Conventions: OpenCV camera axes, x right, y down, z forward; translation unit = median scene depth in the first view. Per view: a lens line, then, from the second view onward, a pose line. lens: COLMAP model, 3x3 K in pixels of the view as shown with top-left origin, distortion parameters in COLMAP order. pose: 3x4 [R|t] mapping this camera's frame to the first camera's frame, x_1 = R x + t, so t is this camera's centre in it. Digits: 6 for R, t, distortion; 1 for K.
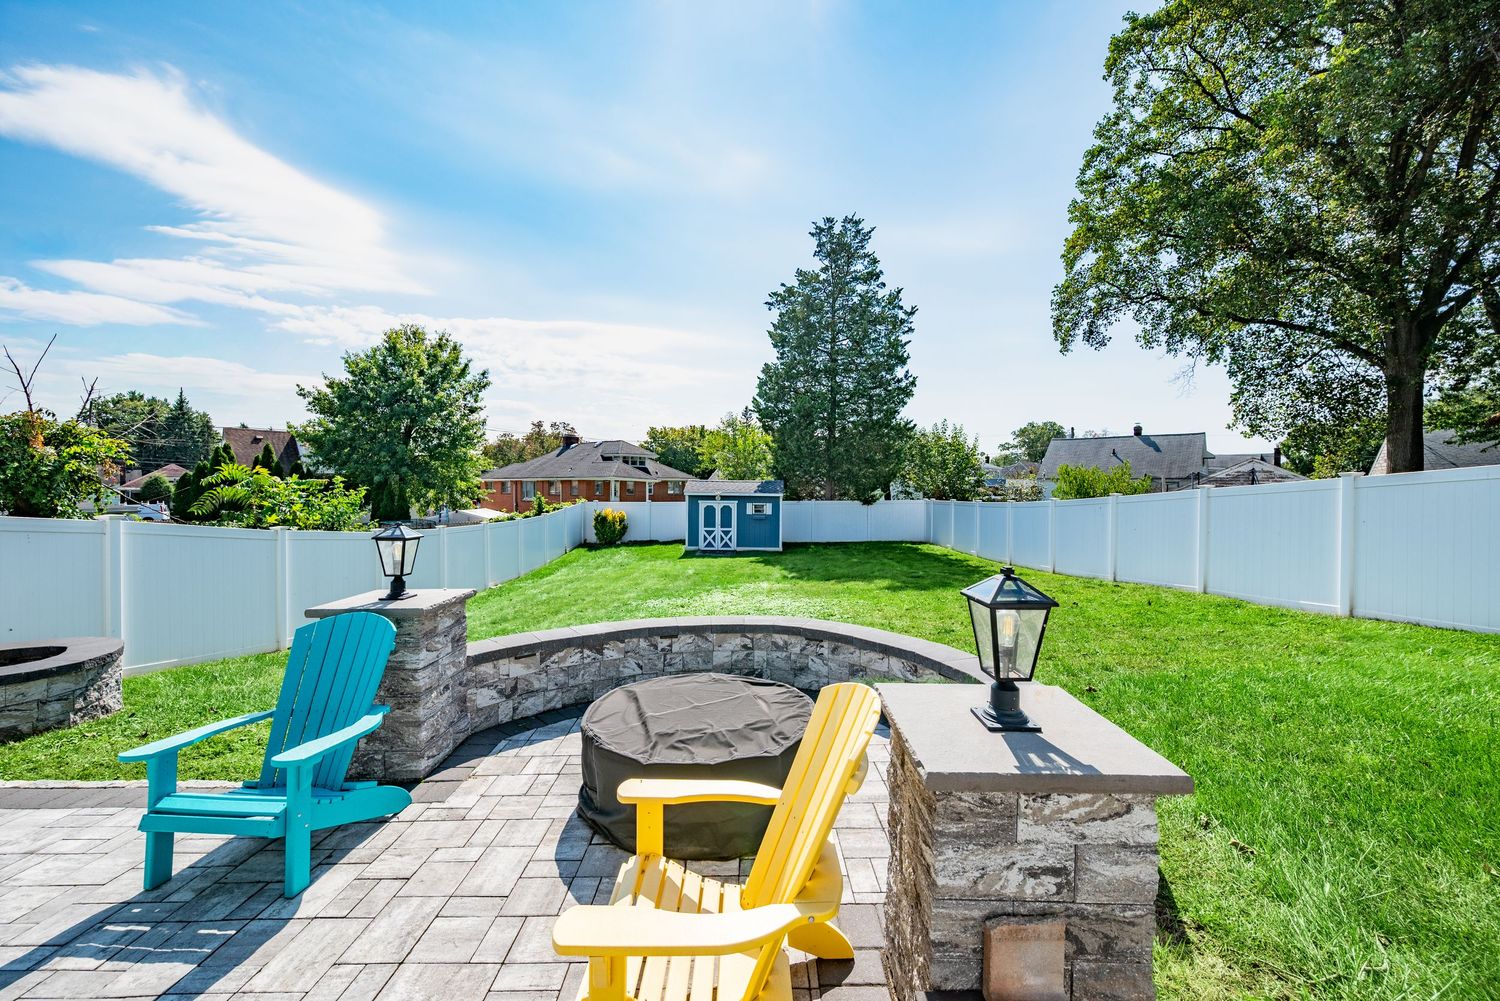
lens RADIAL K [[595.3, 0, 752.3], [0, 595.3, 494.7], [0, 0, 1]] dist [0.003023, 0.000029]
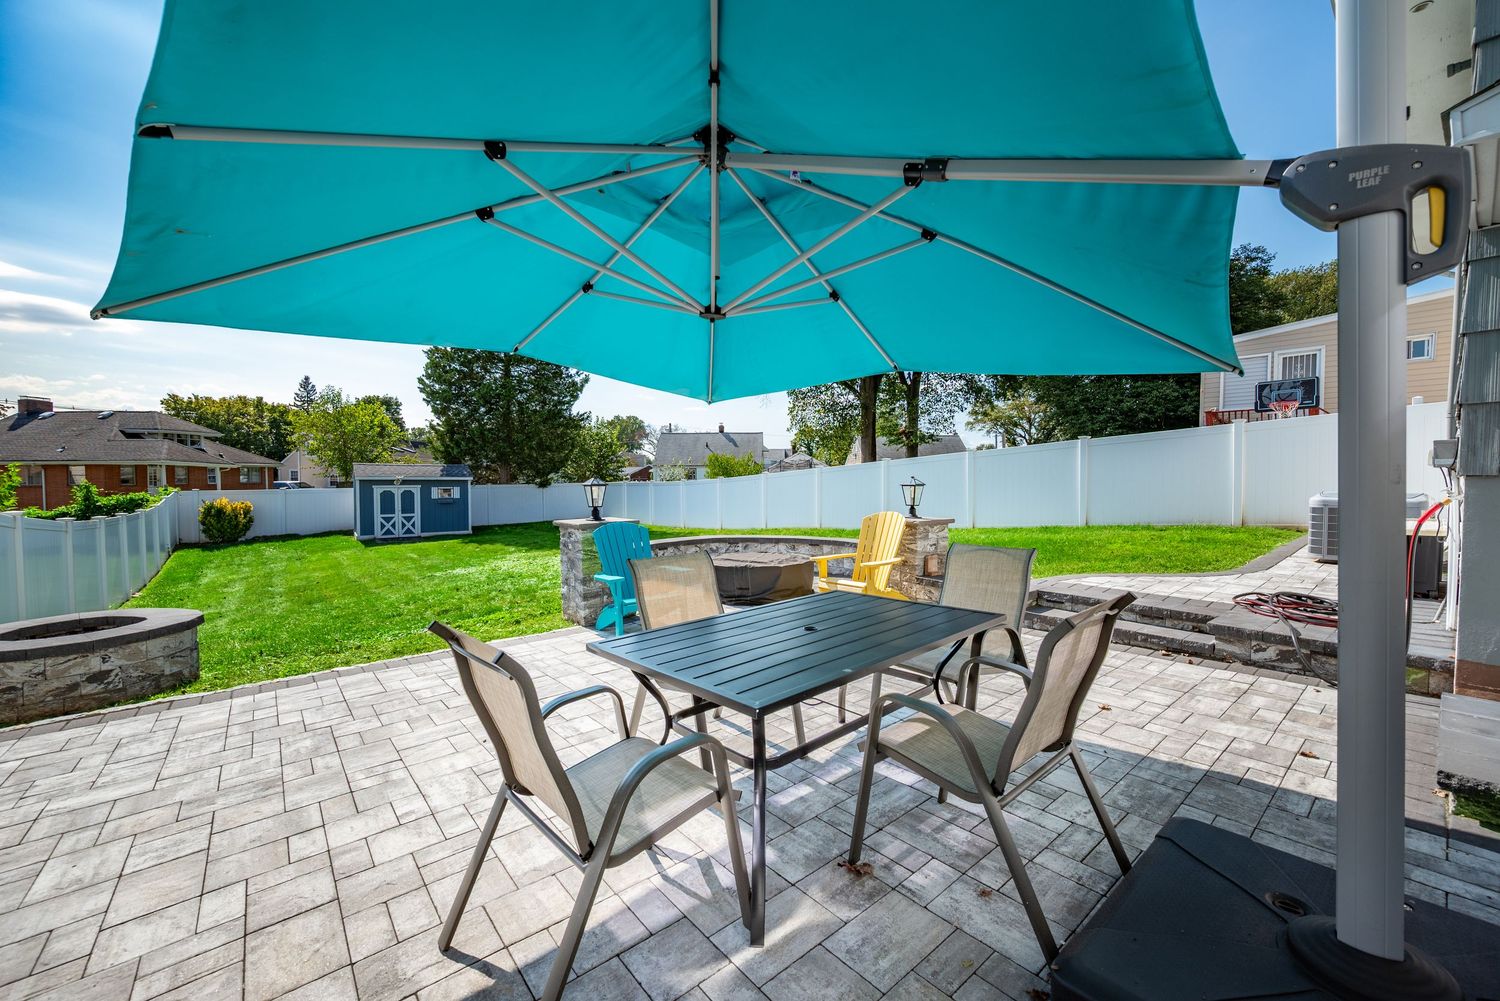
lens RADIAL K [[595.3, 0, 759.8], [0, 595.3, 490.7], [0, 0, 1]] dist [0.003023, 0.000029]
pose [[0.774509, -0.022049, 0.632179, -0.203964], [0.014370, 0.999748, 0.017263, 0.010178], [-0.632400, -0.004285, 0.774630, -0.097741]]
